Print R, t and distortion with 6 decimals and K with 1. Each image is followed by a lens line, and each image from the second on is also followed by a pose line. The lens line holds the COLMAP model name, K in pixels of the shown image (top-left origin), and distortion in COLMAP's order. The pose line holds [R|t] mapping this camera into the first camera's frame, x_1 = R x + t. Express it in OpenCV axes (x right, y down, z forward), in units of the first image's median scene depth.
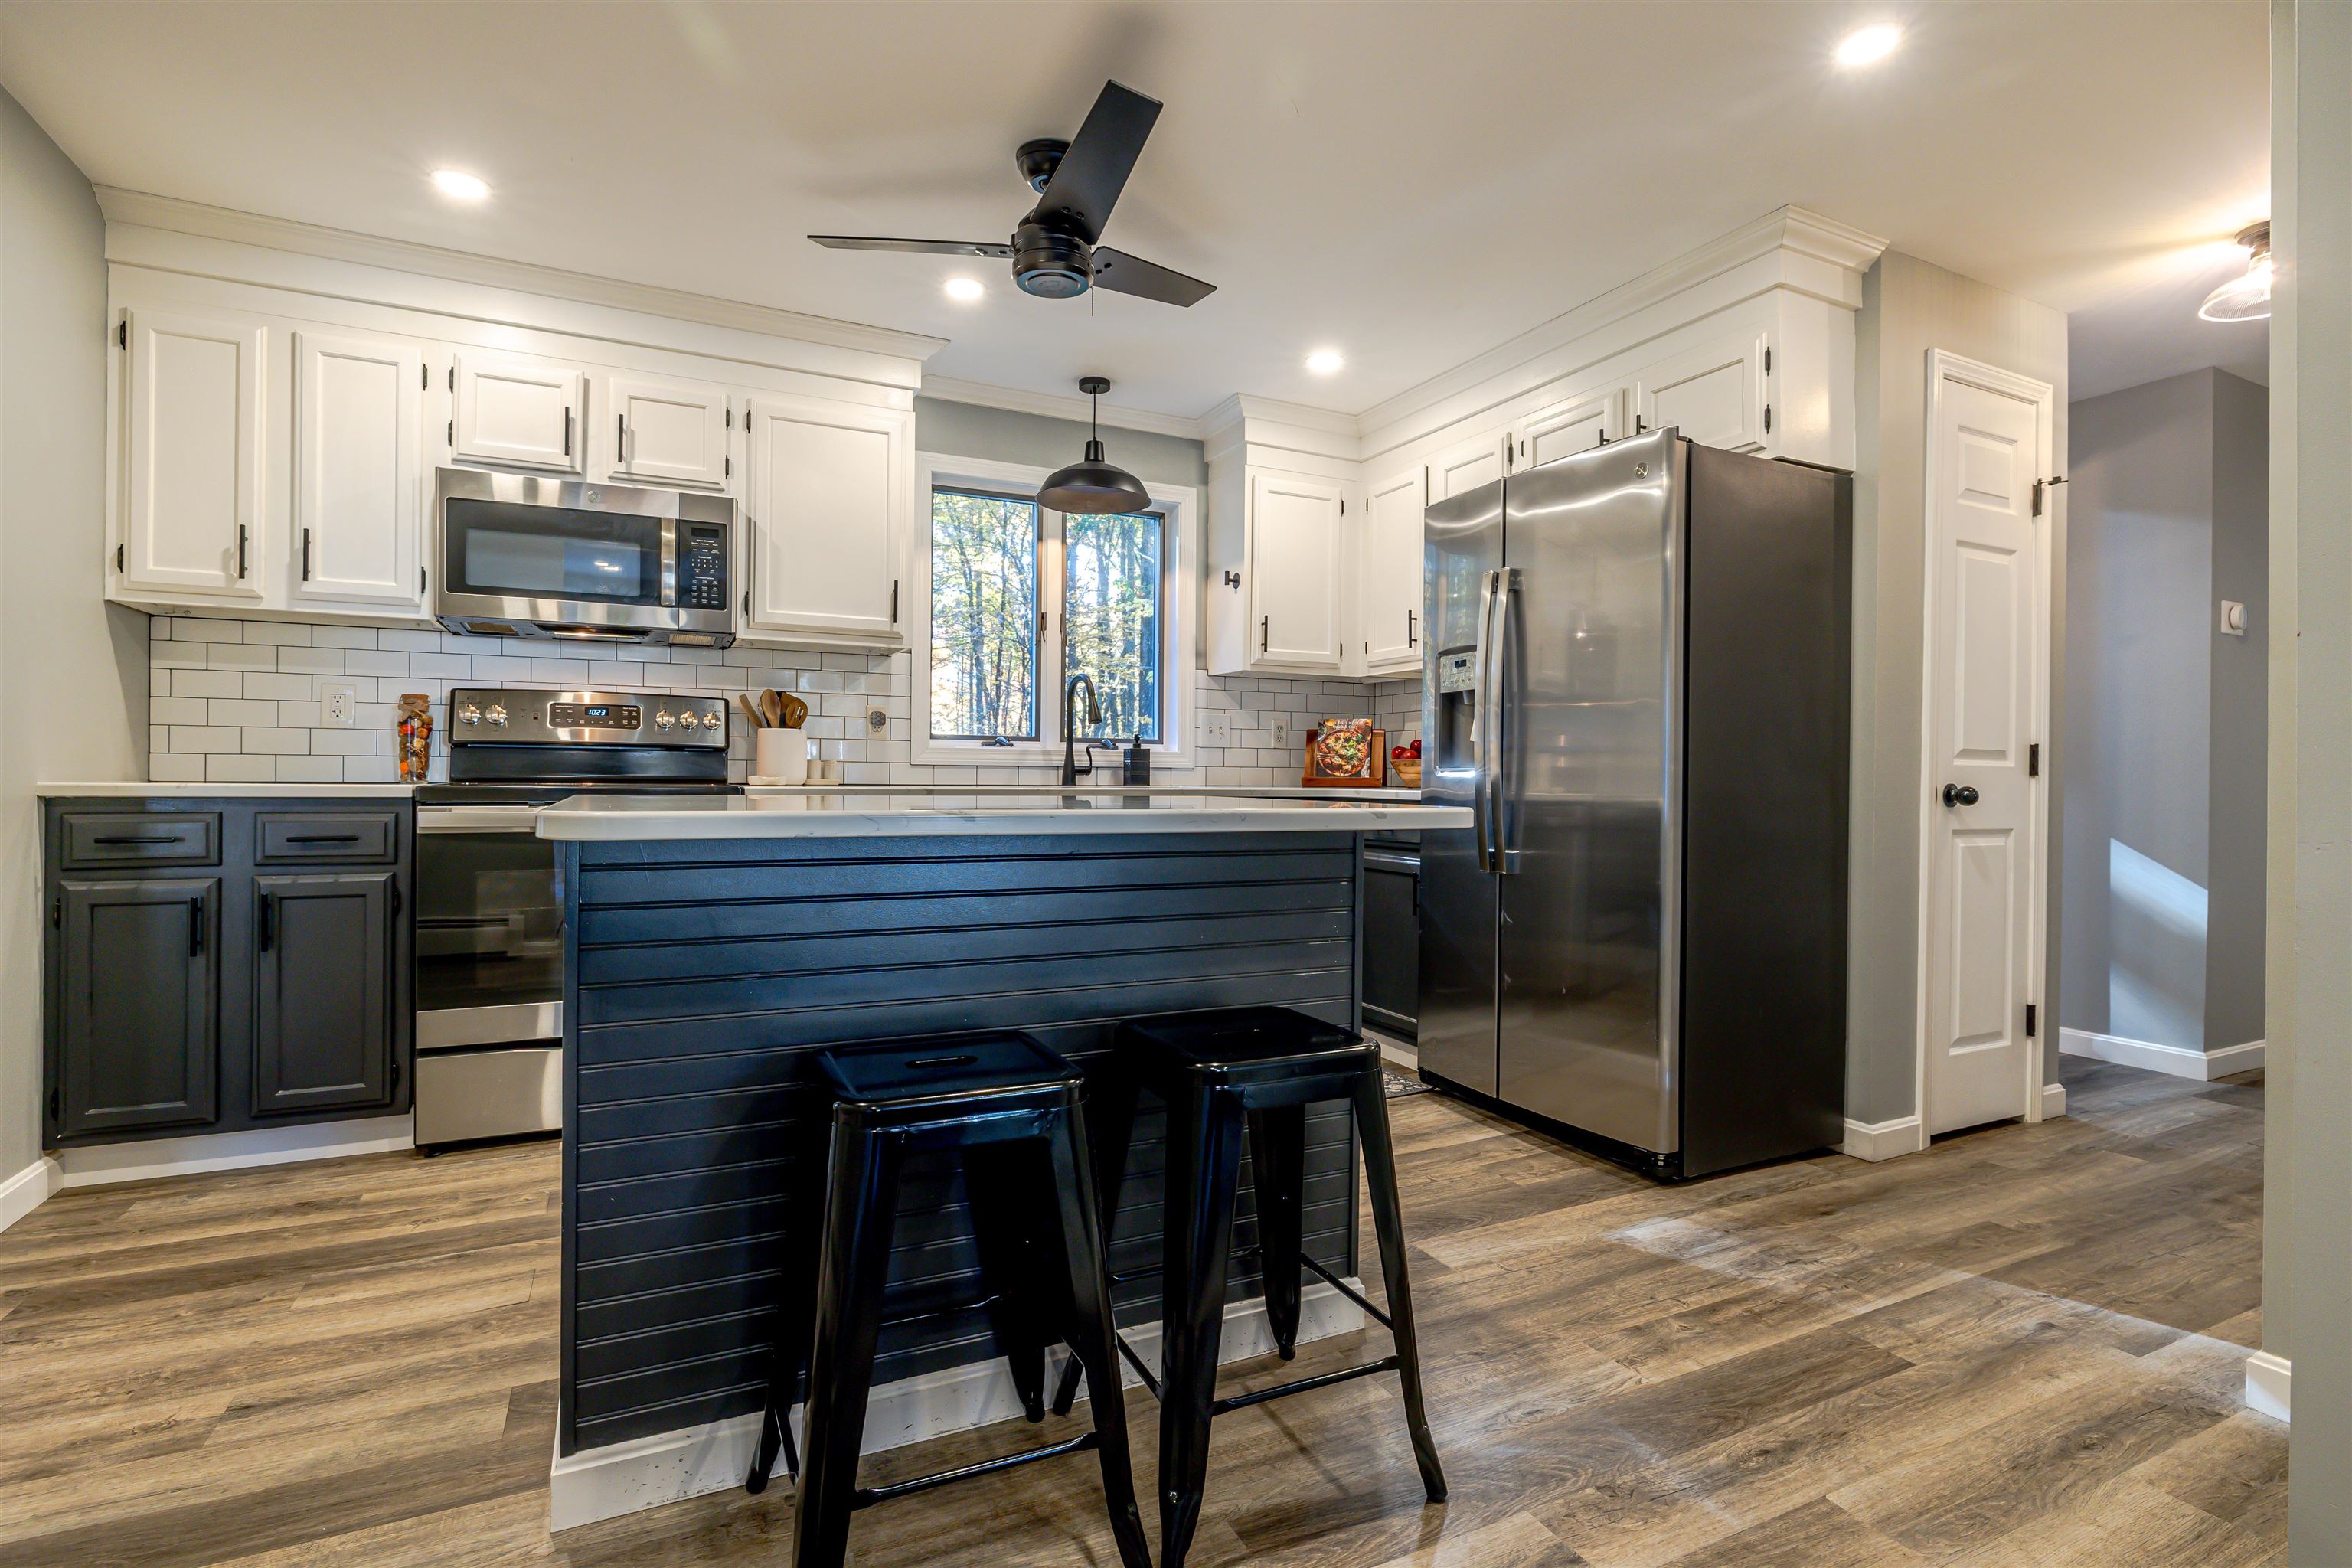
lens RADIAL K [[1119.8, 0, 1169.7], [0, 1119.8, 779.0], [0, 0, 1]] dist [-0.005696, 0.001710]
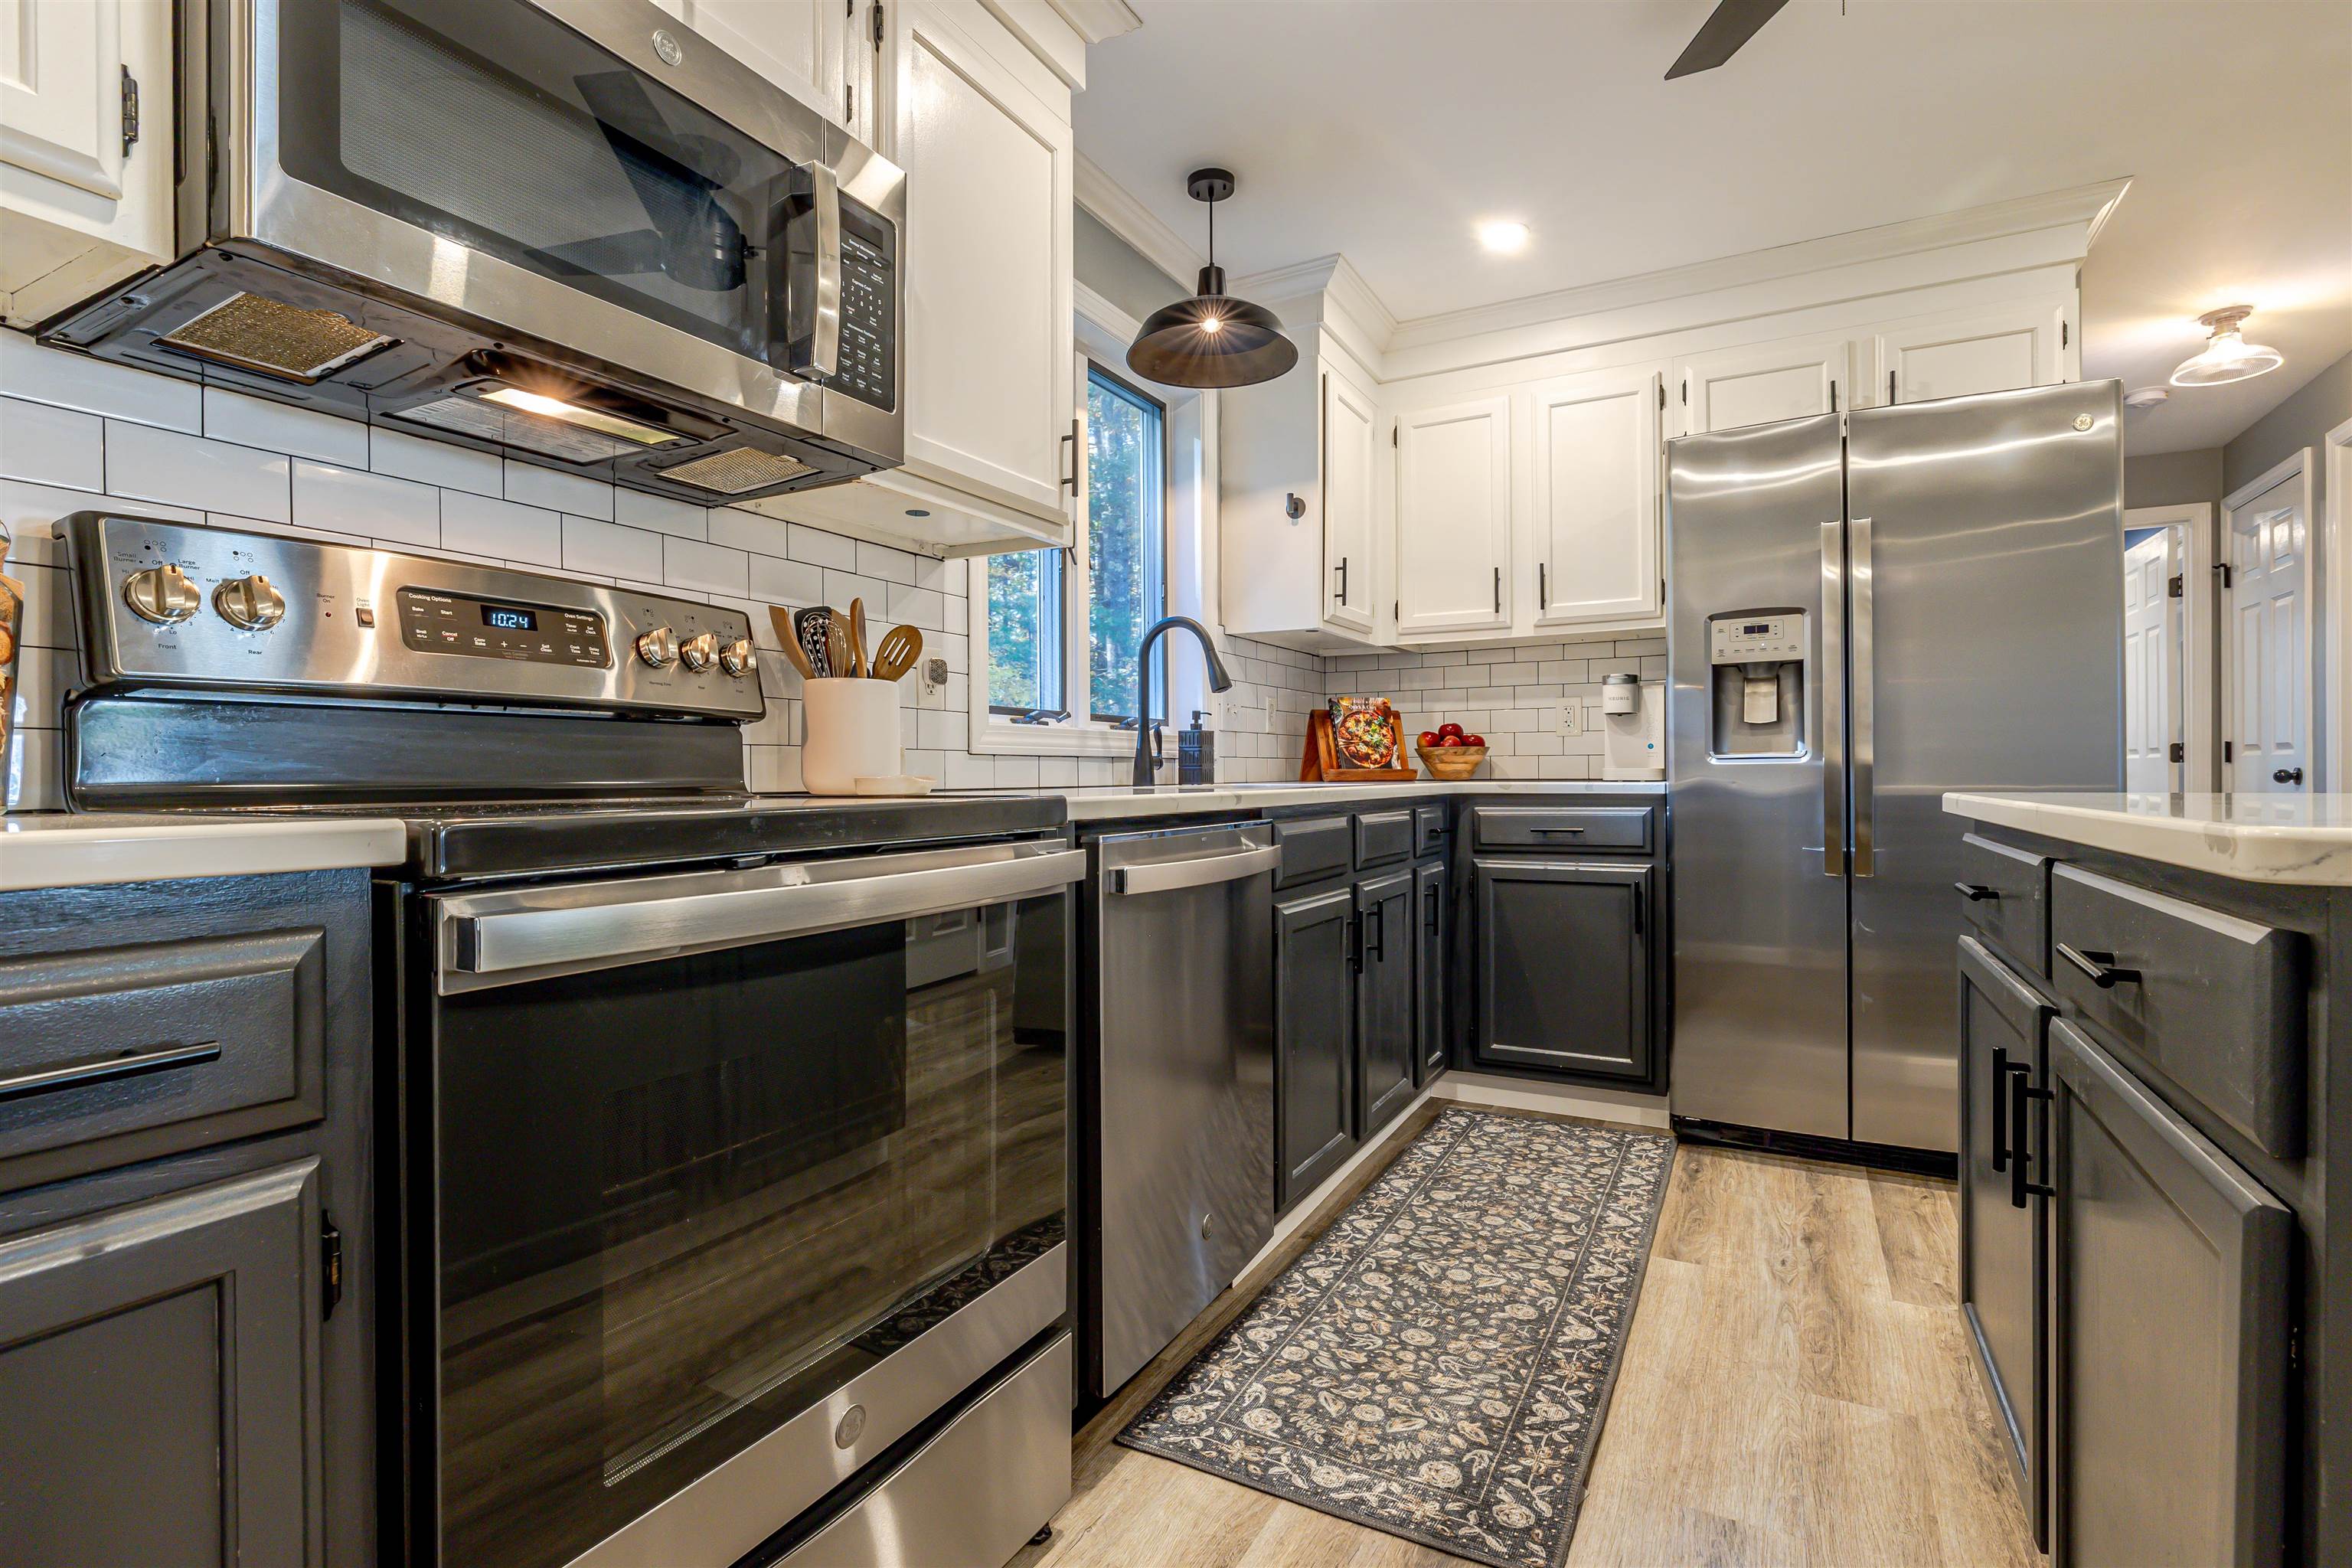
lens RADIAL K [[1119.8, 0, 1174.5], [0, 1119.8, 781.4], [0, 0, 1]] dist [-0.005696, 0.001710]
pose [[0.811978, -0.016679, 0.583449, -0.595884], [0.013670, 0.999861, 0.009559, -0.003286], [-0.583528, 0.000214, 0.812093, 0.585446]]
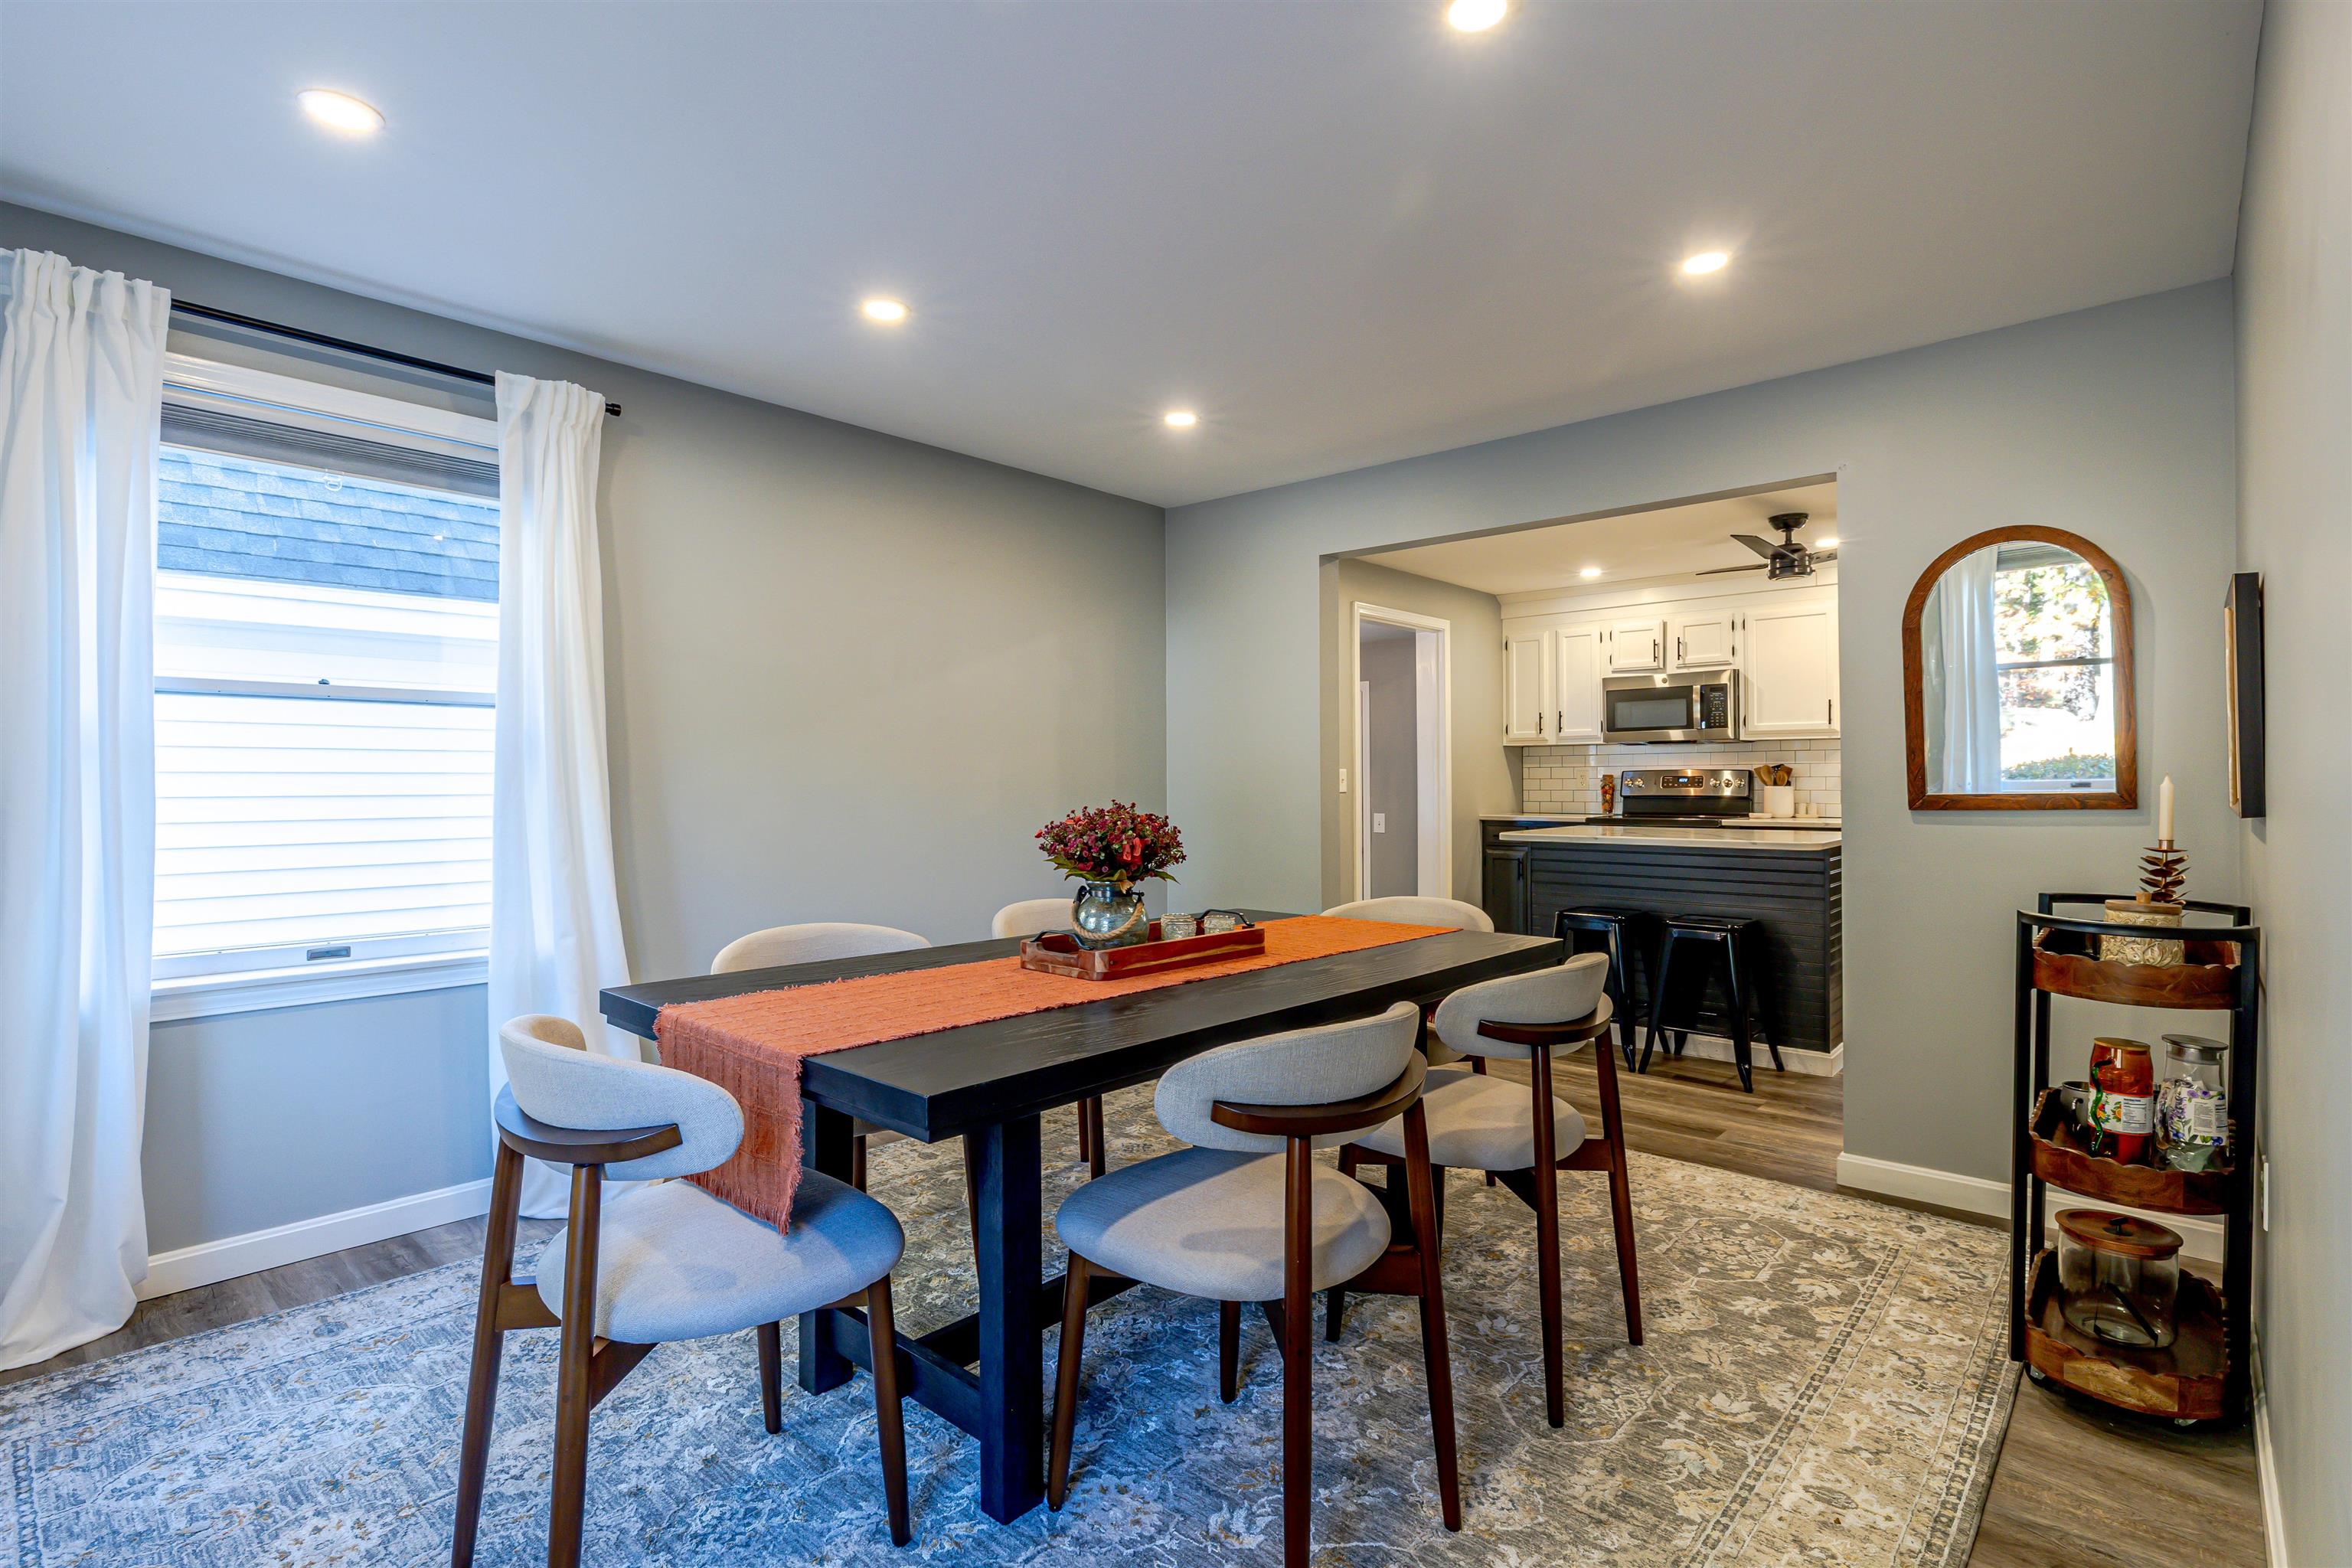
lens RADIAL K [[1119.8, 0, 1180.5], [0, 1119.8, 774.3], [0, 0, 1]] dist [-0.005696, 0.001710]
pose [[0.373245, -0.016443, -0.927587, 1.051350], [0.009217, 0.999859, -0.014015, -0.052153], [0.927687, -0.003319, 0.373344, -0.607768]]
